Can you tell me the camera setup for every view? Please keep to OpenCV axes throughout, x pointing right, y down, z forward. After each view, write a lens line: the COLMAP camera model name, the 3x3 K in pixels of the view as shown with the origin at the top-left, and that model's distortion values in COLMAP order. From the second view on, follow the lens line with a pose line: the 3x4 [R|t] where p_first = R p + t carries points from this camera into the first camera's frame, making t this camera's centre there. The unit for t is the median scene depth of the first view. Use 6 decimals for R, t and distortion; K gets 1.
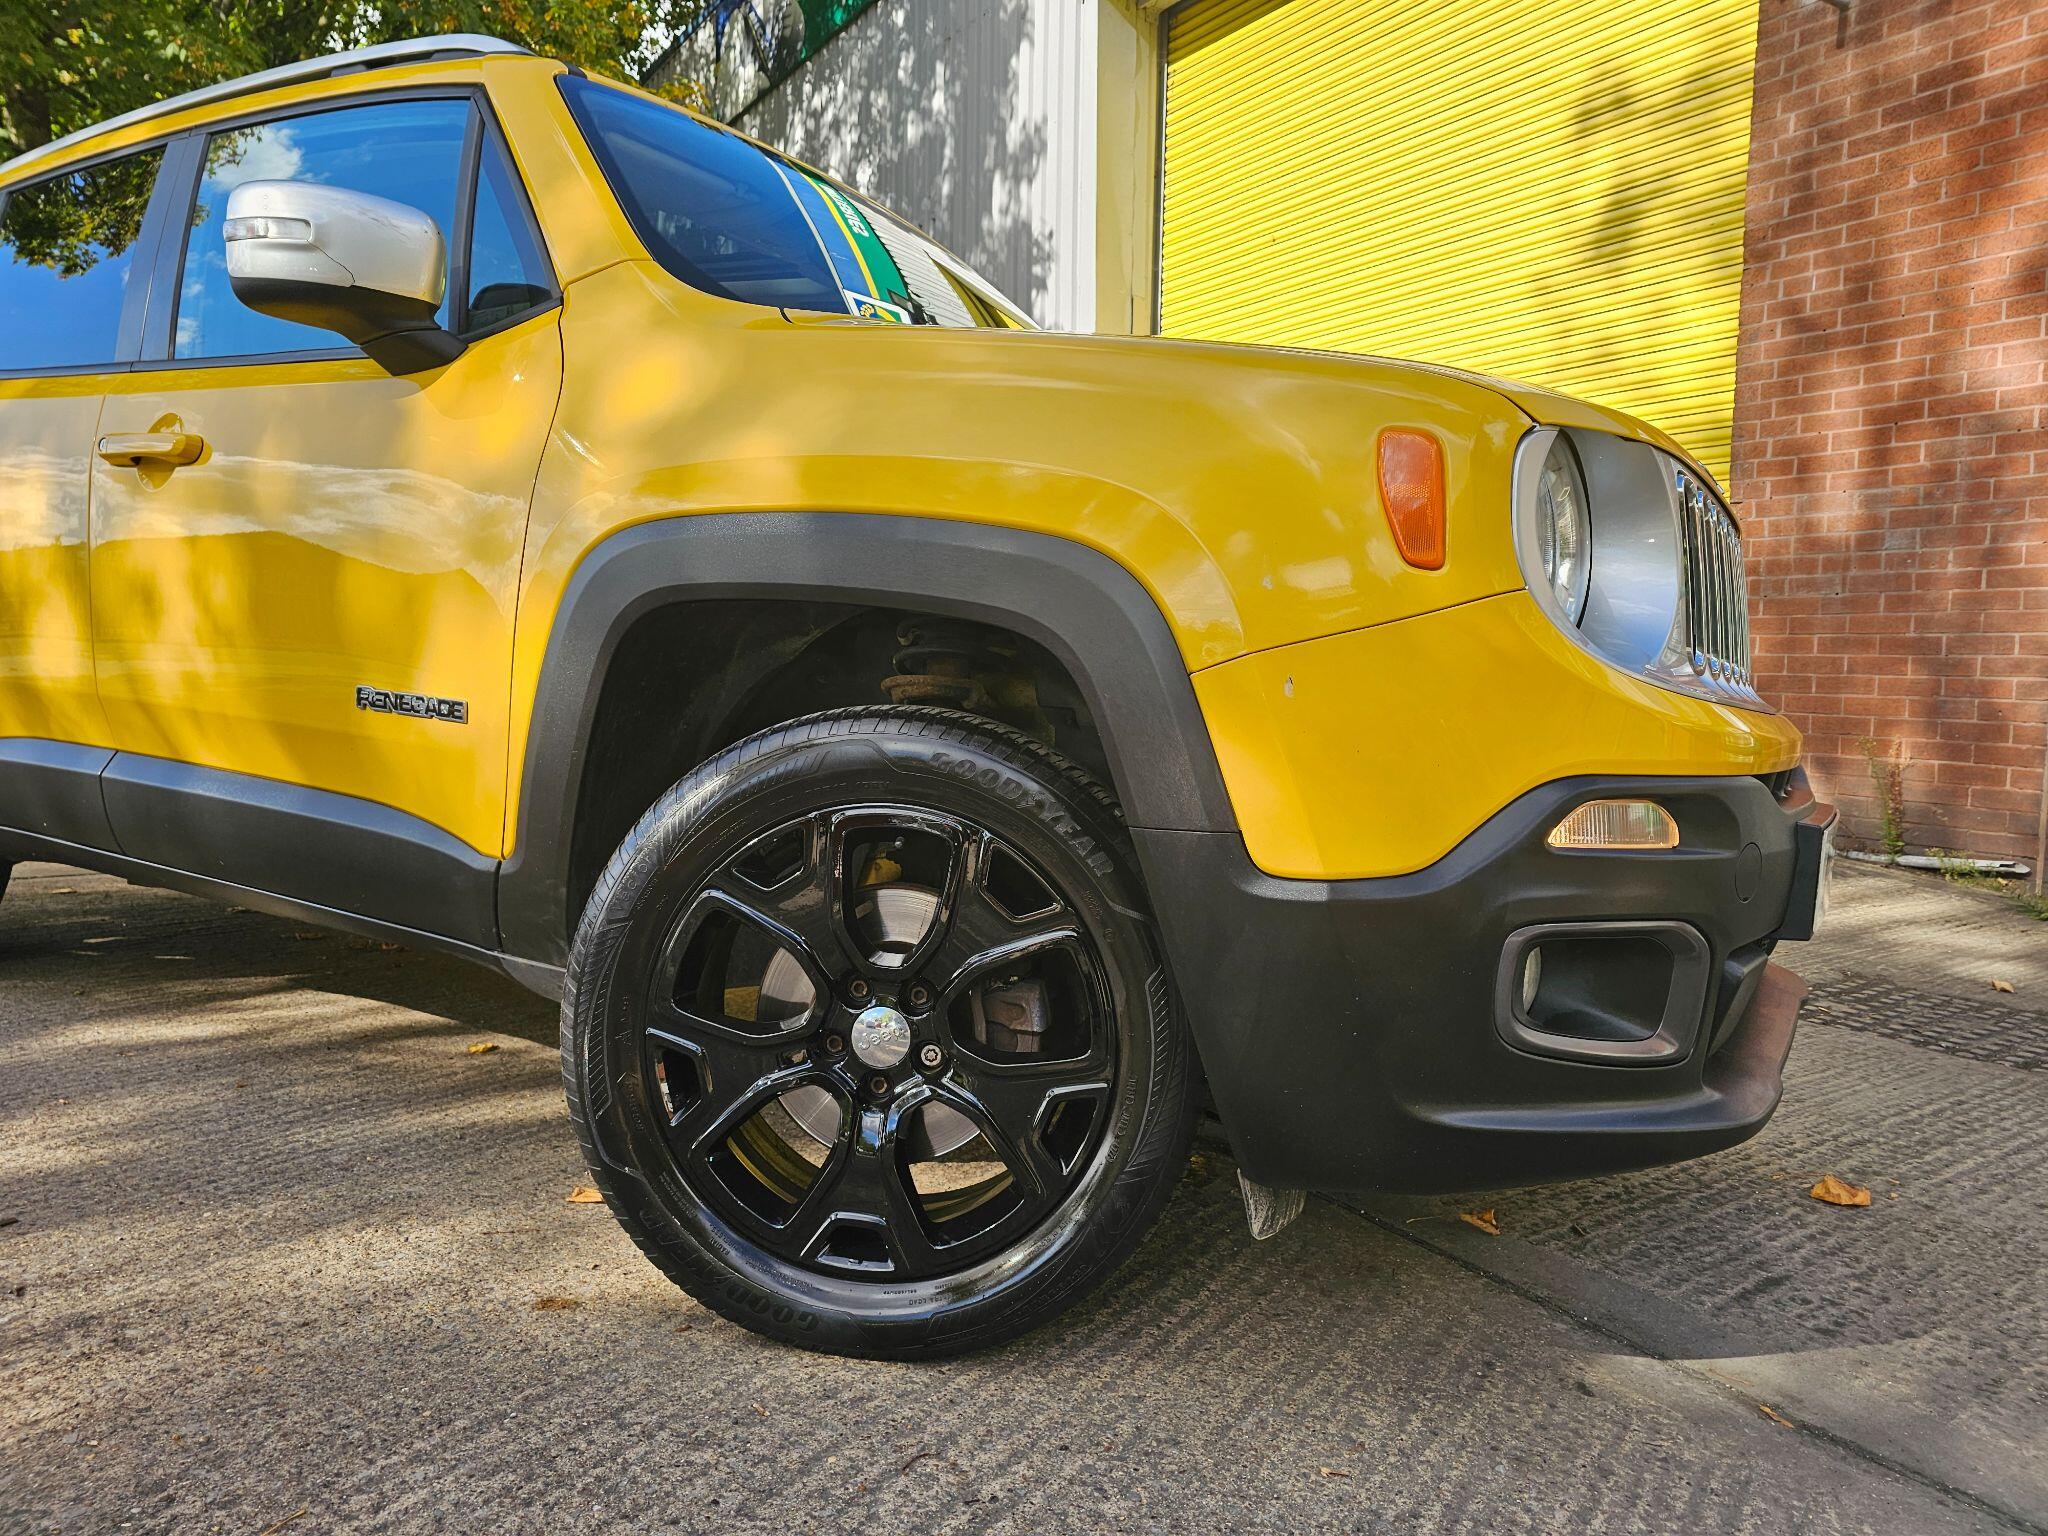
lens RADIAL K [[1375.7, 0, 1032.5], [0, 1375.7, 763.3], [0, 0, 1]] dist [0.035700, -0.022936]
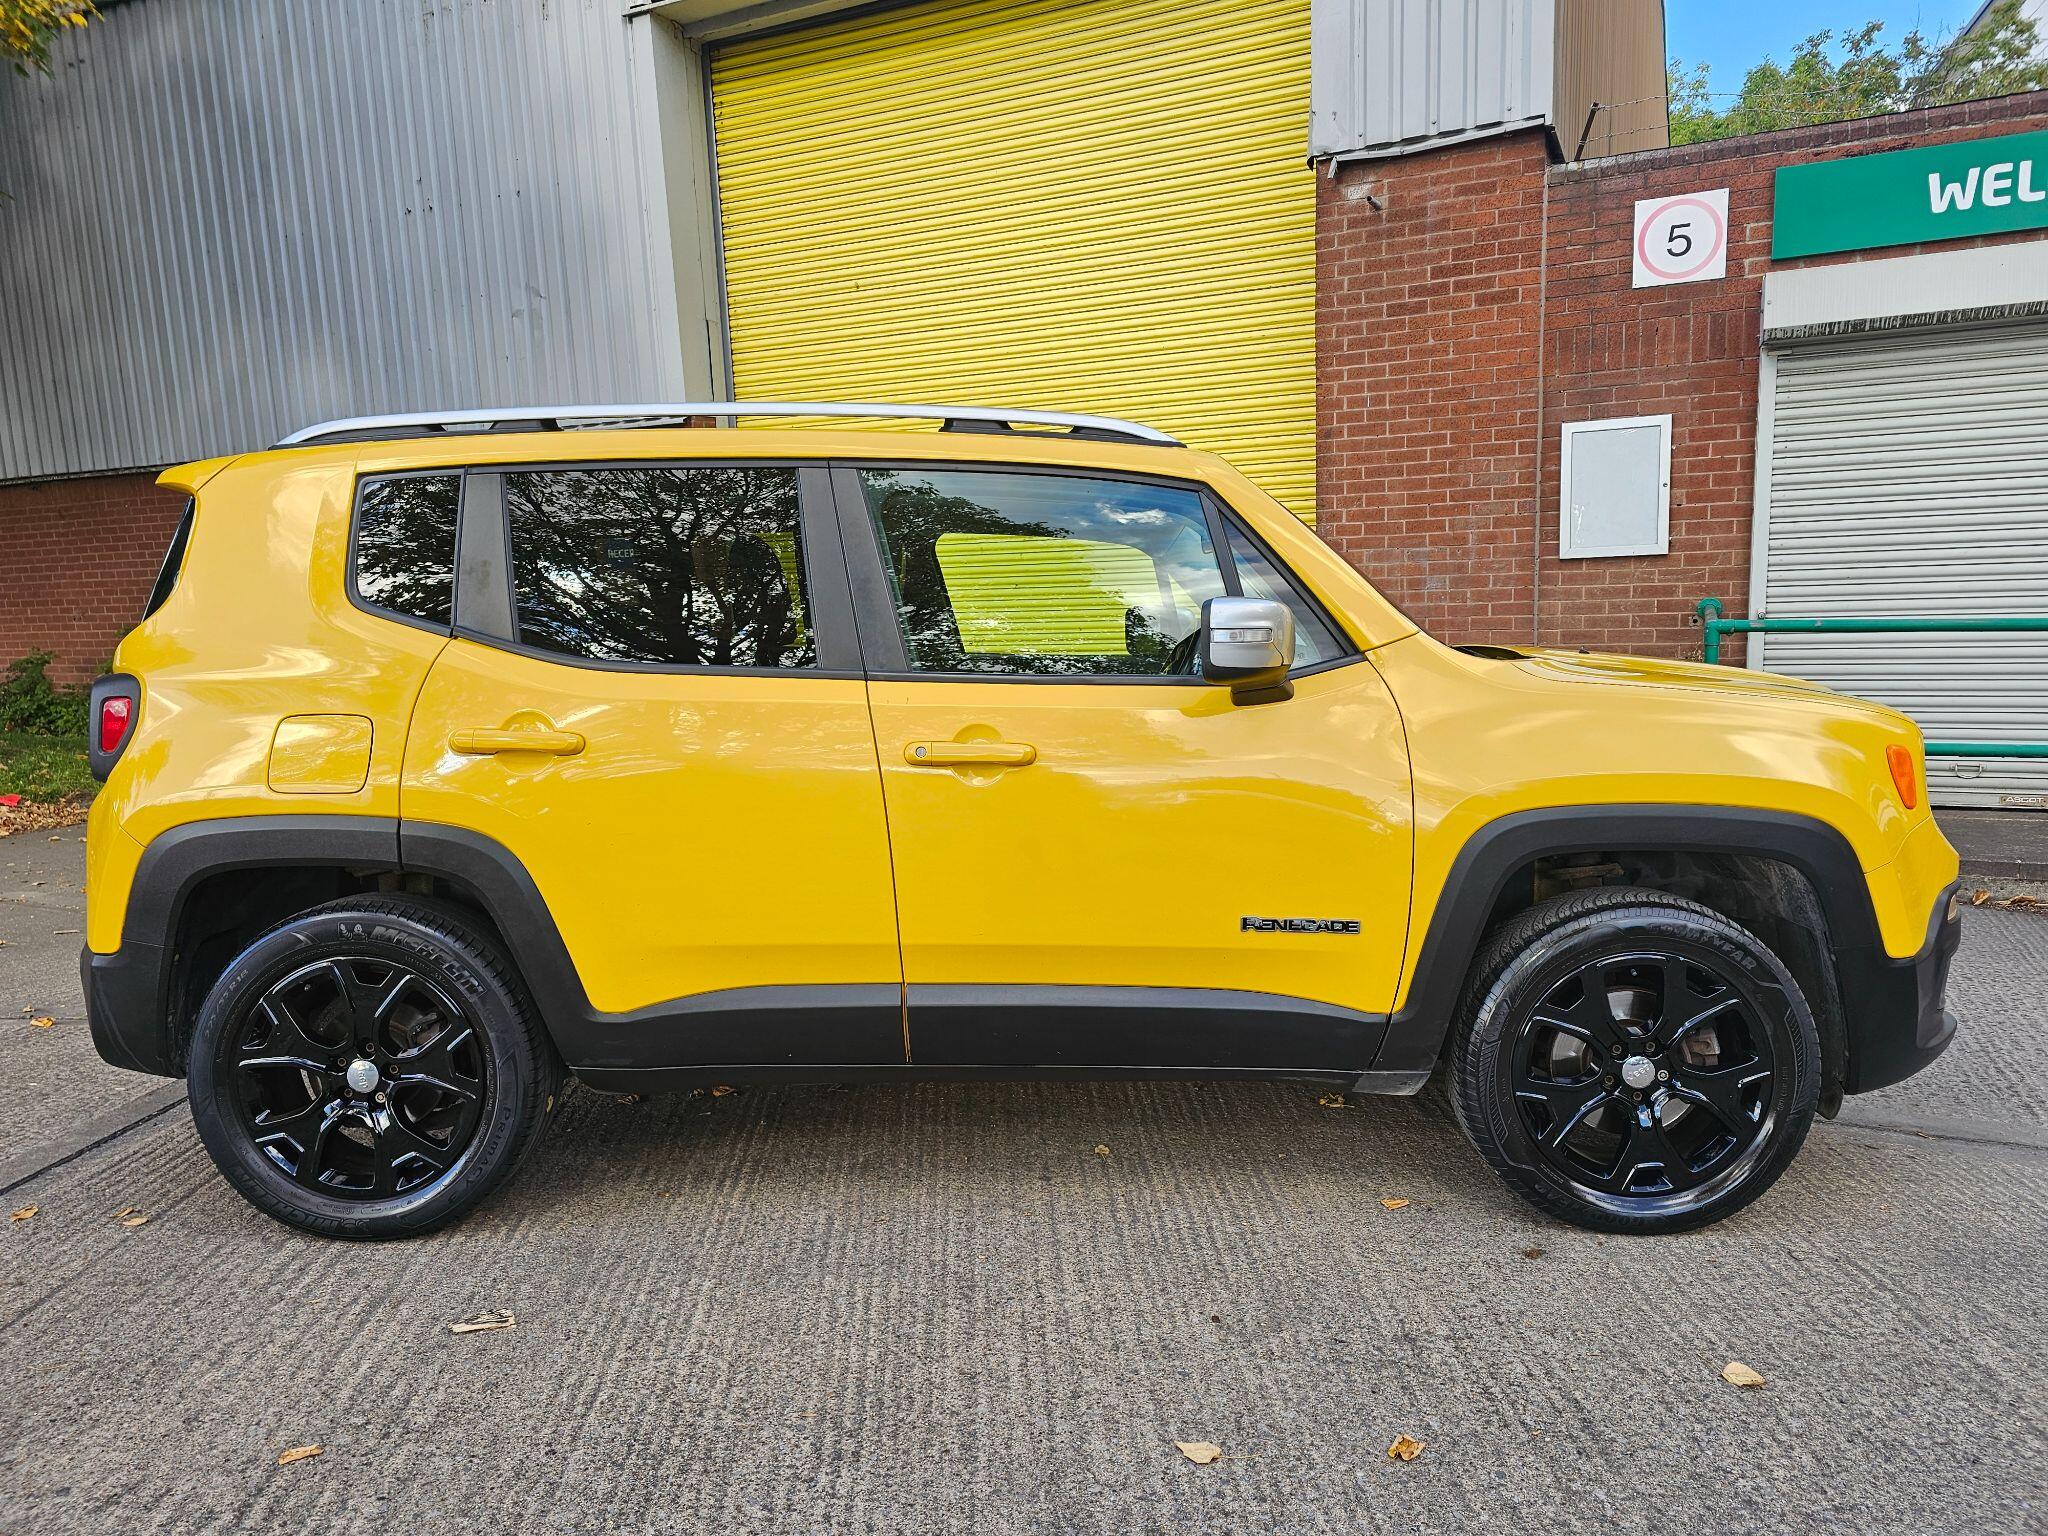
lens RADIAL K [[1375.7, 0, 1031.1], [0, 1375.7, 765.7], [0, 0, 1]] dist [0.035700, -0.022936]
pose [[0.853638, -0.122707, 0.506206, -1.460045], [0.090744, 0.992028, 0.087447, -0.378524], [-0.512901, -0.028713, 0.857968, -0.148225]]
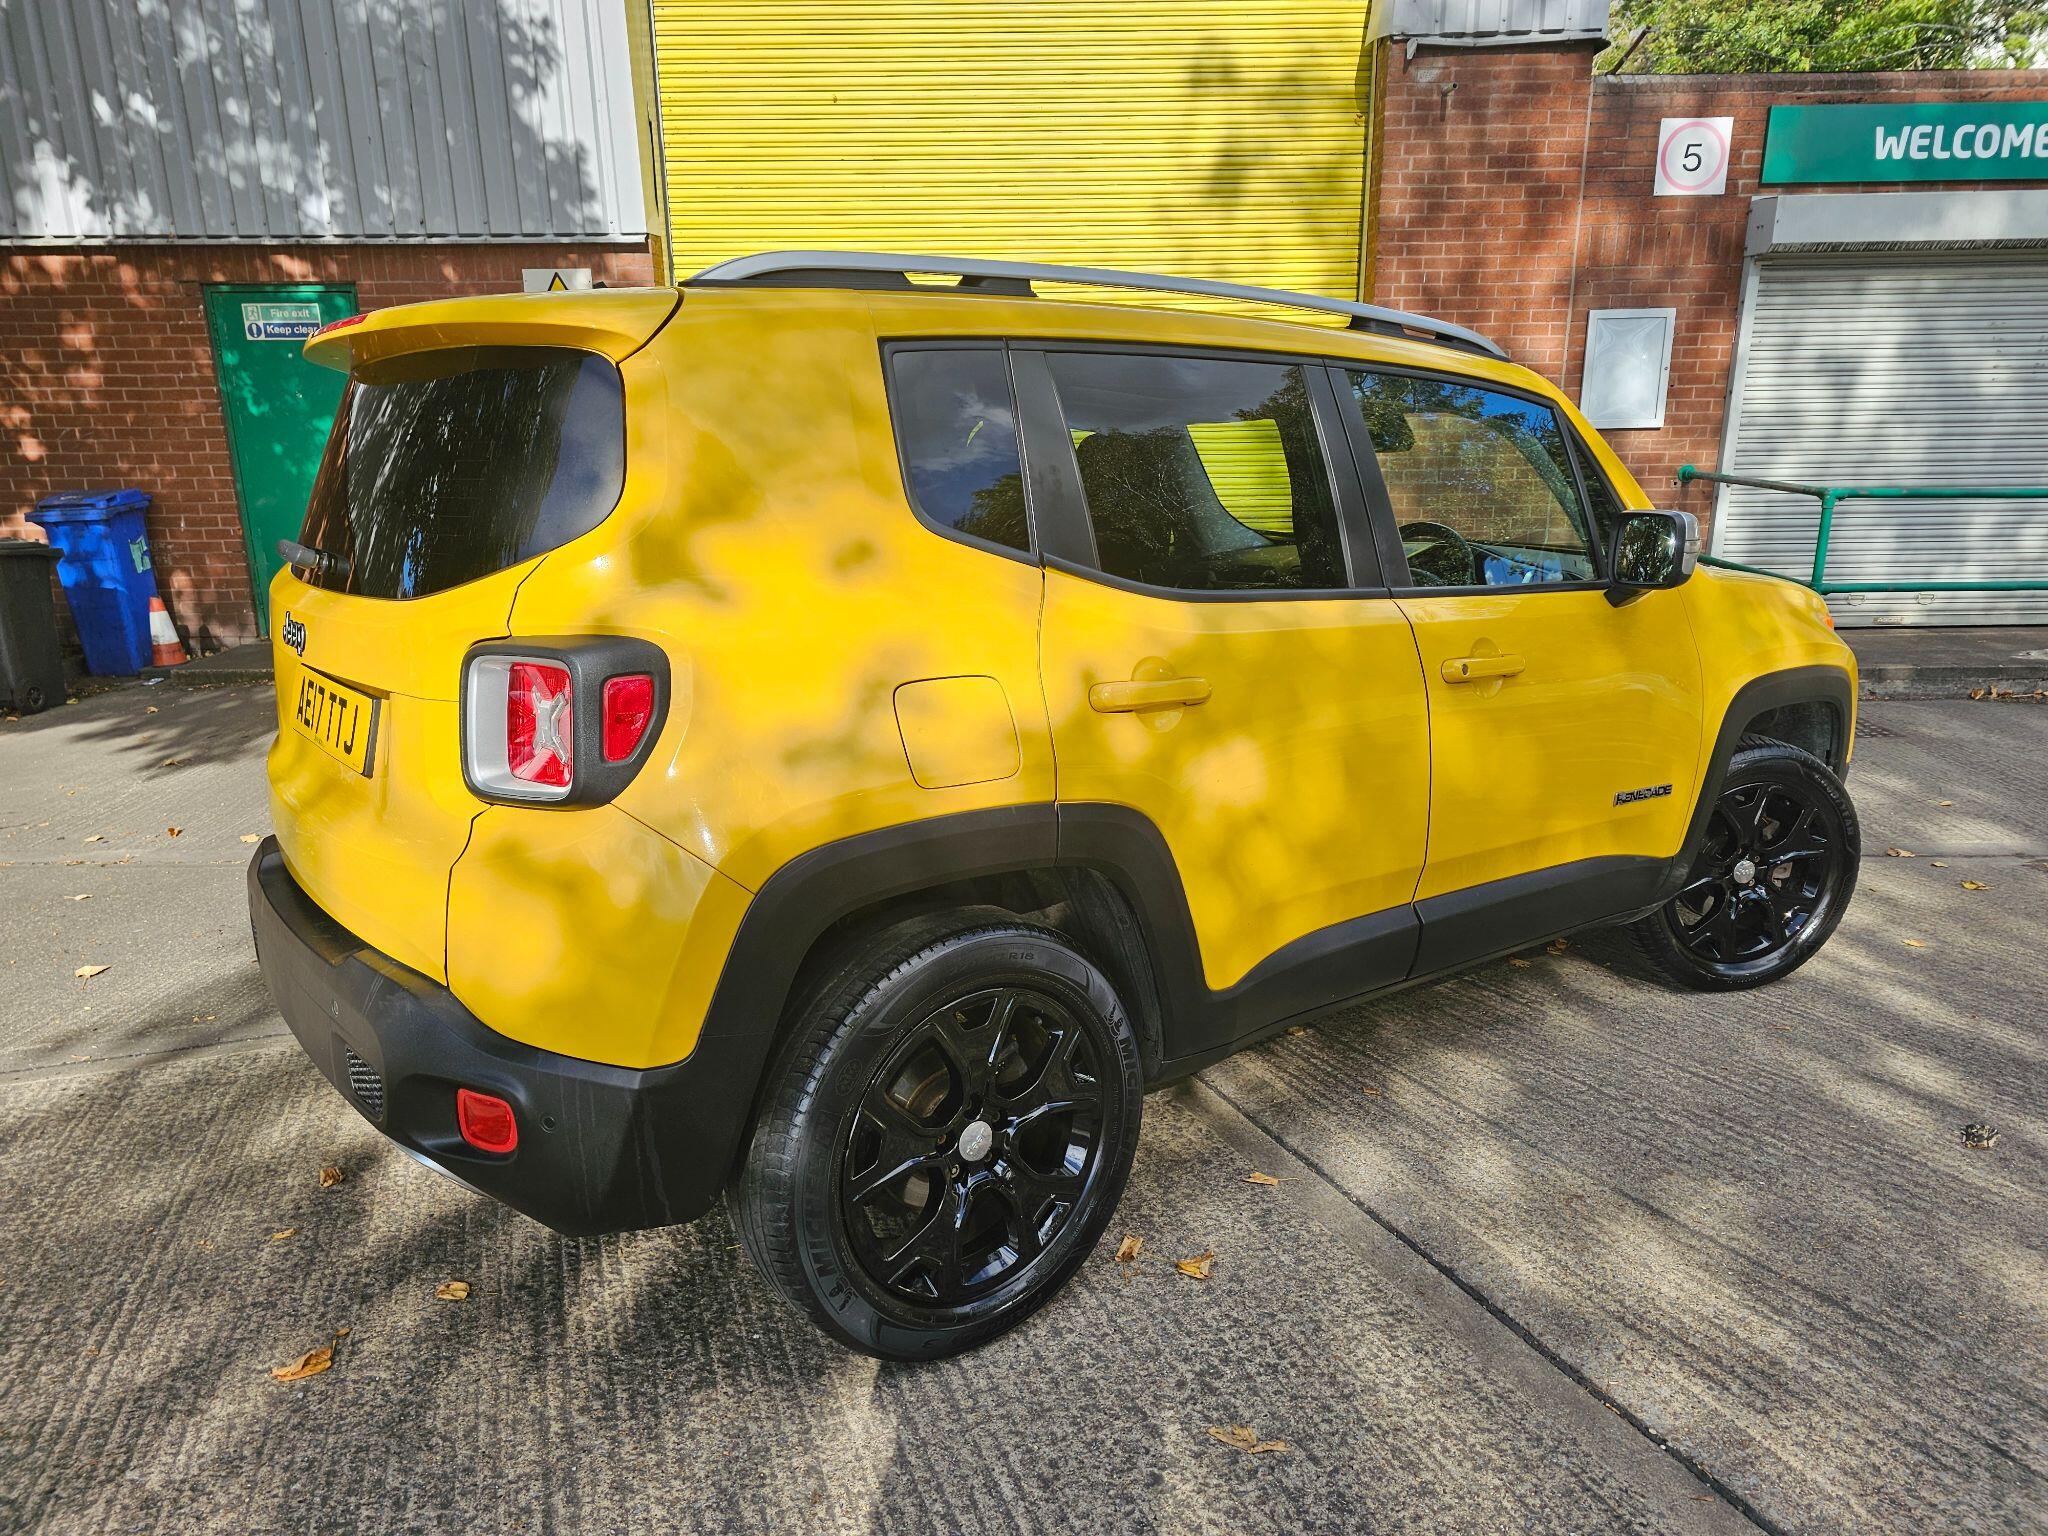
lens RADIAL K [[1375.7, 0, 1030.3], [0, 1375.7, 765.7], [0, 0, 1]] dist [0.035700, -0.022936]
pose [[0.555466, -0.243879, 0.794972, -3.096506], [0.081209, 0.967365, 0.240023, -0.654772], [-0.827564, -0.068766, 0.557144, 1.351926]]
